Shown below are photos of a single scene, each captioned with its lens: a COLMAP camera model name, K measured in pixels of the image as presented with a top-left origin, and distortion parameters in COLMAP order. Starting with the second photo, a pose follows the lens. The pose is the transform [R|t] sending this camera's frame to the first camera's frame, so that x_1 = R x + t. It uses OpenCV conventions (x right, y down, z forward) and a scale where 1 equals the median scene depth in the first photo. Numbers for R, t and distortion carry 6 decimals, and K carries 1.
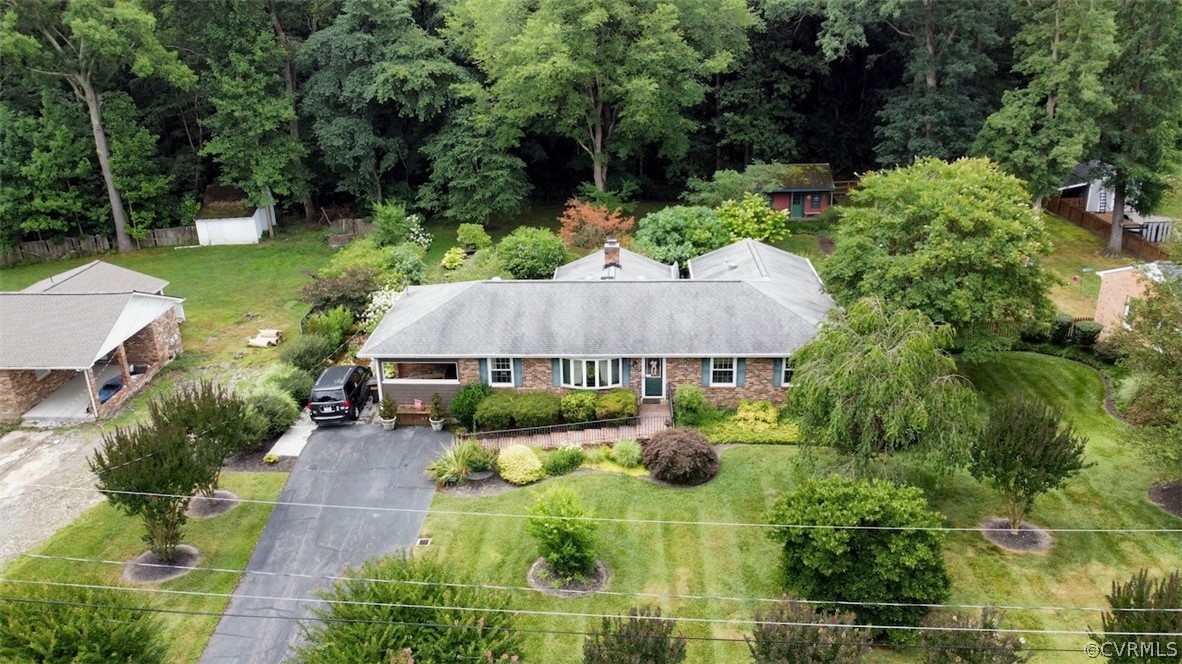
lens RADIAL K [[894.1, 0, 593.5], [0, 894.1, 333.1], [0, 0, 1]] dist [0.021218, -0.003189]
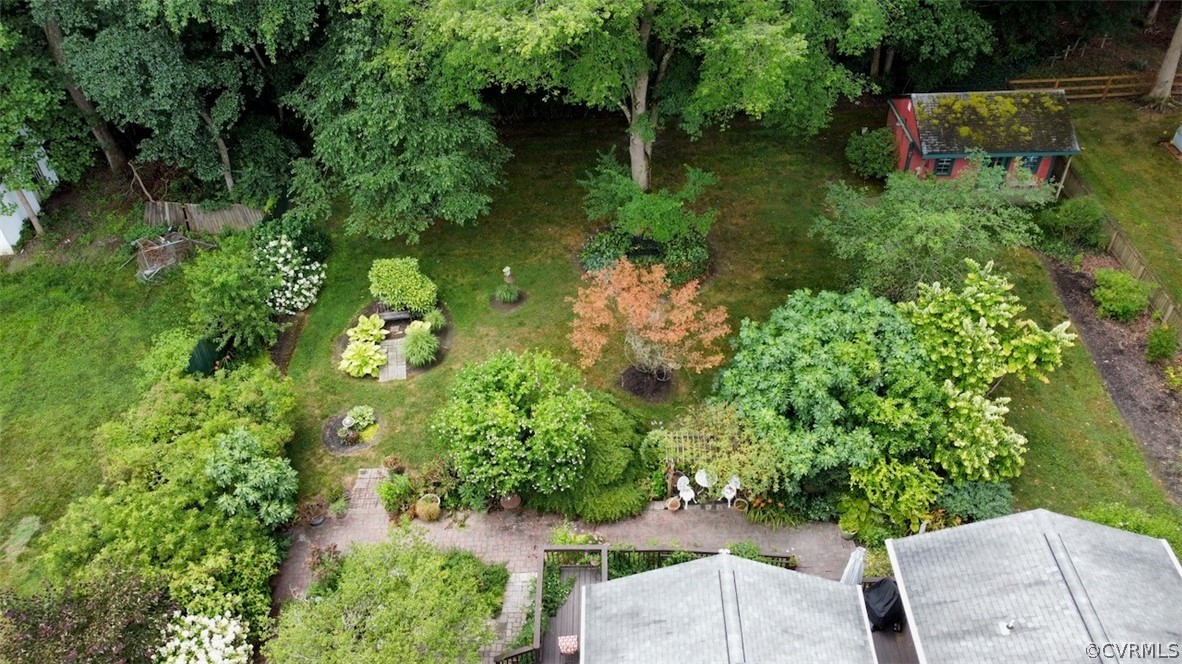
lens RADIAL K [[894.1, 0, 583.0], [0, 894.1, 329.6], [0, 0, 1]] dist [0.021218, -0.003189]
pose [[0.999819, -0.014329, 0.012480, -0.034387], [0.009517, 0.946086, 0.323775, -0.250247], [-0.016447, -0.323598, 0.946052, 0.492639]]
